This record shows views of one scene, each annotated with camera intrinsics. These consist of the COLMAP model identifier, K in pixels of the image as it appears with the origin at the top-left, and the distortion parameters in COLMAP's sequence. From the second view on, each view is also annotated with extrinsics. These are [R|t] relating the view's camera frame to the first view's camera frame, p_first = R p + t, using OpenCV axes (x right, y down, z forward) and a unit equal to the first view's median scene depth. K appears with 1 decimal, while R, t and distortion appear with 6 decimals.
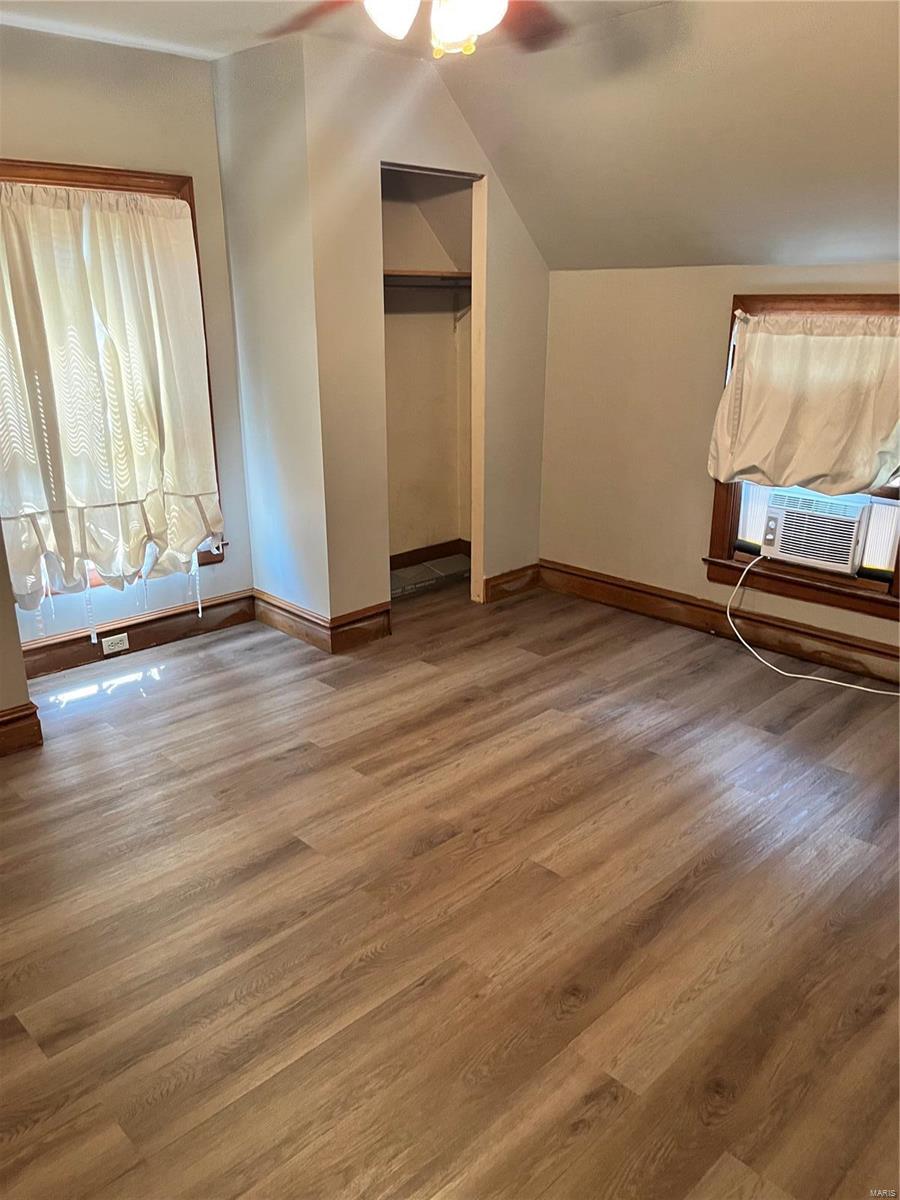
lens RADIAL K [[902.3, 0, 442.2], [0, 902.3, 612.1], [0, 0, 1]] dist [0.066689, -0.090610]
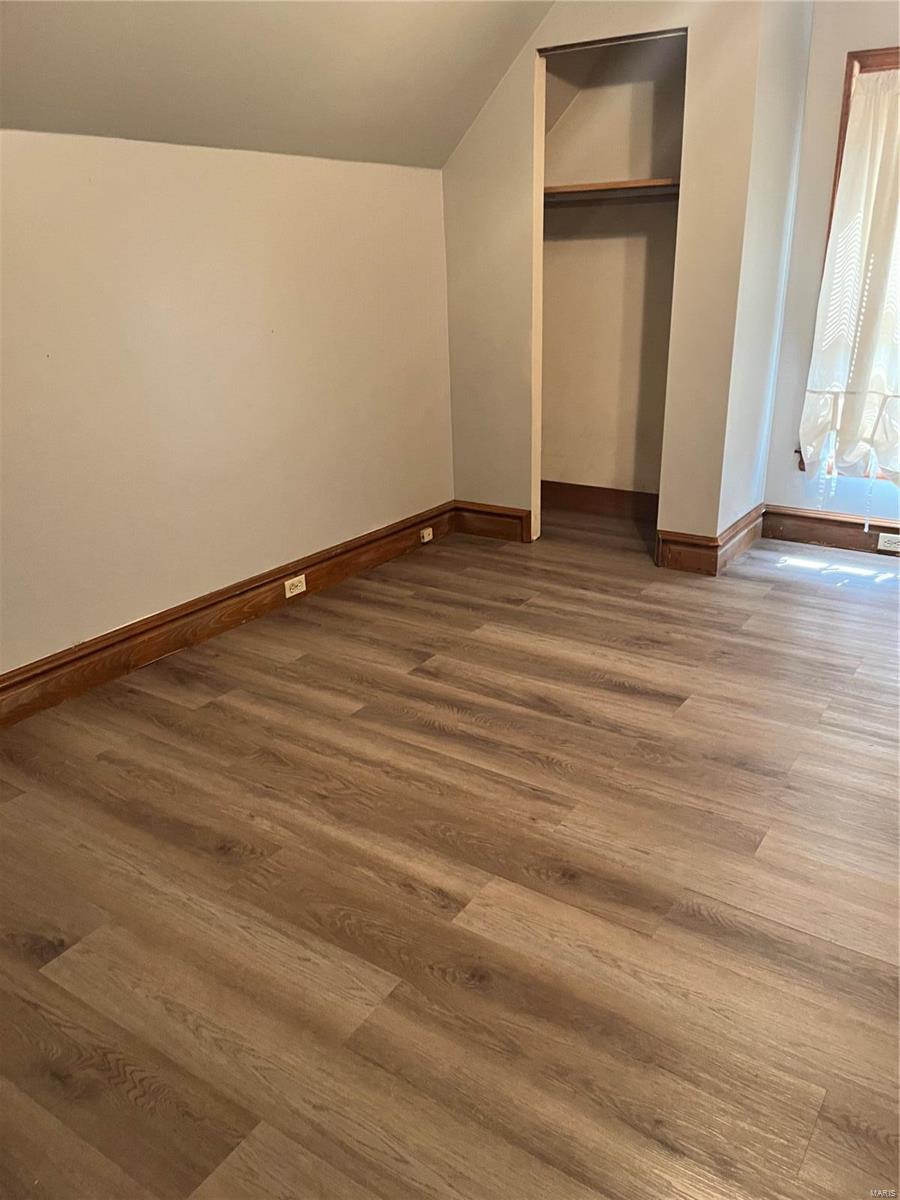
lens RADIAL K [[902.3, 0, 455.7], [0, 902.3, 607.5], [0, 0, 1]] dist [0.066689, -0.090610]
pose [[0.214669, 0.355757, -0.909590, 0.485660], [-0.292250, 0.912029, 0.287738, -0.049806], [0.931937, 0.204059, 0.299755, 0.285828]]
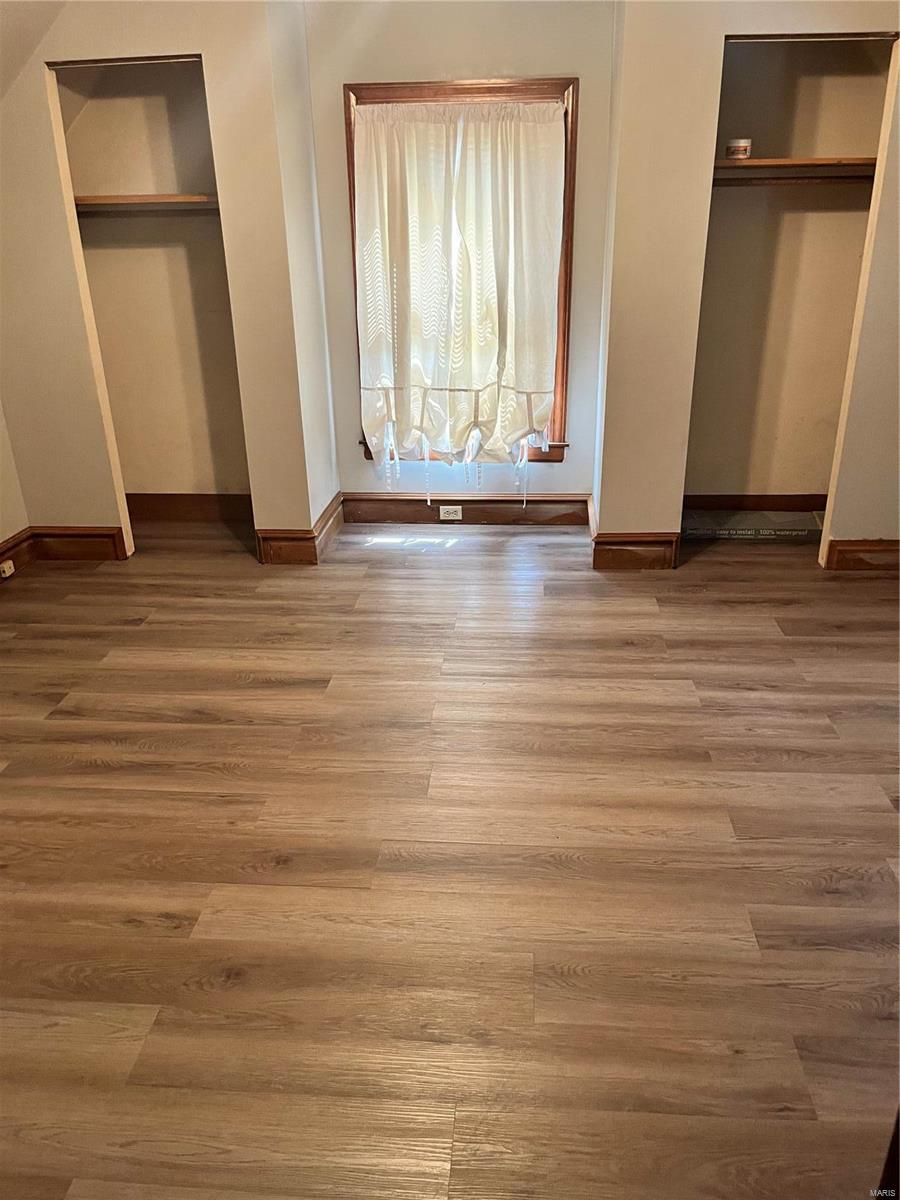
lens RADIAL K [[902.3, 0, 457.0], [0, 902.3, 607.9], [0, 0, 1]] dist [0.066689, -0.090610]
pose [[0.665138, 0.284239, -0.690507, 0.501450], [-0.226764, 0.957936, 0.175891, -0.056029], [0.711456, 0.039590, 0.701614, 0.205305]]
